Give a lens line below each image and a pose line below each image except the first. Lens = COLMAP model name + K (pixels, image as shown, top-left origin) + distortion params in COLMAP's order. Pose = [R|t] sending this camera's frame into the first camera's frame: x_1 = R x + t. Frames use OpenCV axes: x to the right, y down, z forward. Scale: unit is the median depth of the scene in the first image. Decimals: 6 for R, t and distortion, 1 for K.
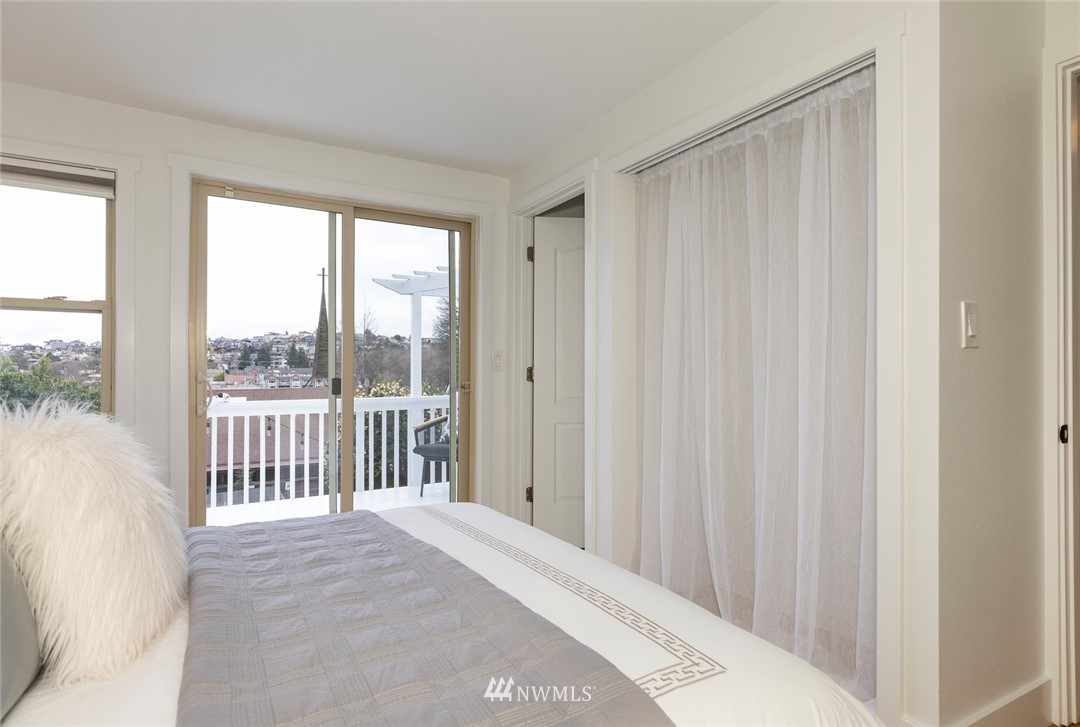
lens RADIAL K [[570.2, 0, 538.5], [0, 570.2, 368.0], [0, 0, 1]] dist [0.005337, 0.000174]
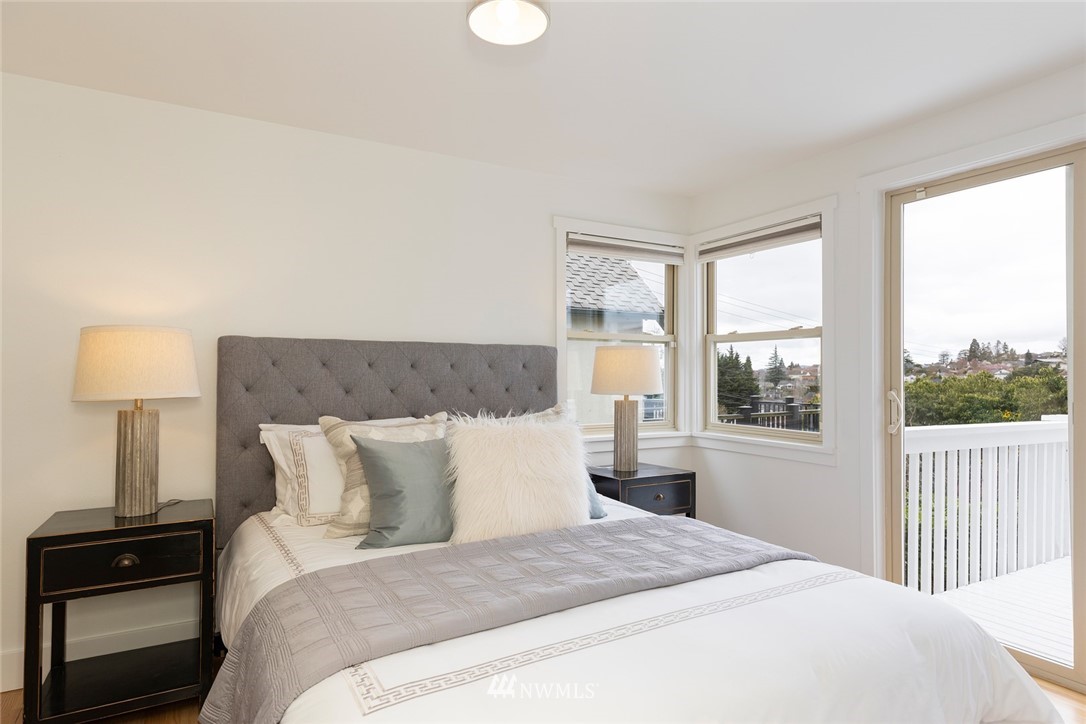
lens RADIAL K [[595.1, 0, 539.1], [0, 595.1, 367.6], [0, 0, 1]] dist [-0.008454, -0.001188]
pose [[0.001590, -0.009339, -0.999955, 0.742965], [0.004428, 0.999947, -0.009331, -0.041967], [0.999989, -0.004413, 0.001631, 0.706213]]
